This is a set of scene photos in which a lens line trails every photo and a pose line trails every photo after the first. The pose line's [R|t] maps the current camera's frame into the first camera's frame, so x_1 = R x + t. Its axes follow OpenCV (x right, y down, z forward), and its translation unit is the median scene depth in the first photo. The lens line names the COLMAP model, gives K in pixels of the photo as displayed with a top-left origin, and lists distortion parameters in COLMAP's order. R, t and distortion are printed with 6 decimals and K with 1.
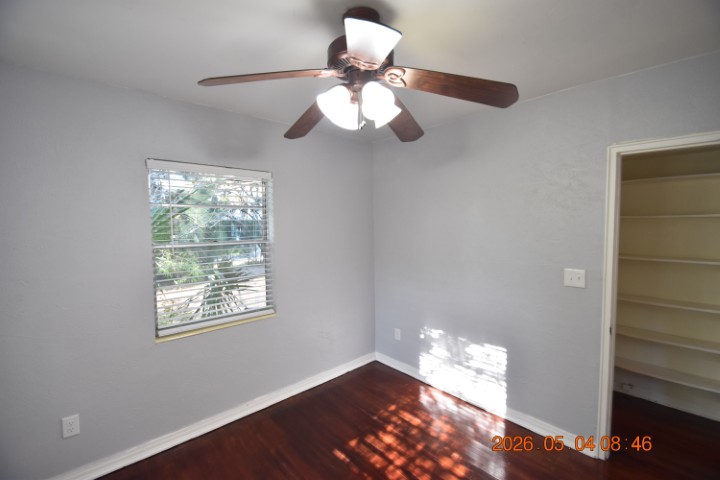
lens RADIAL K [[315.3, 0, 359.5], [0, 315.3, 242.4], [0, 0, 1]] dist [0.005694, -0.007786]
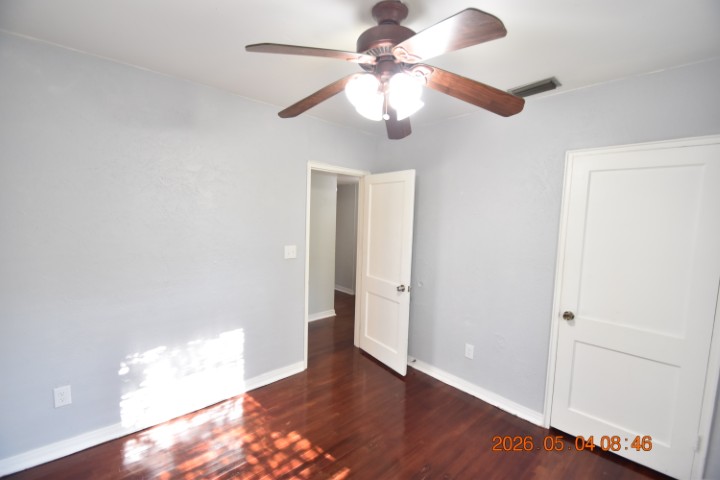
lens RADIAL K [[315.3, 0, 357.8], [0, 315.3, 240.8], [0, 0, 1]] dist [0.005694, -0.007786]
pose [[-0.013300, -0.074277, 0.997149, -0.530783], [0.026512, 0.996860, 0.074609, -0.025031], [-0.999560, 0.027429, -0.011289, 0.558882]]
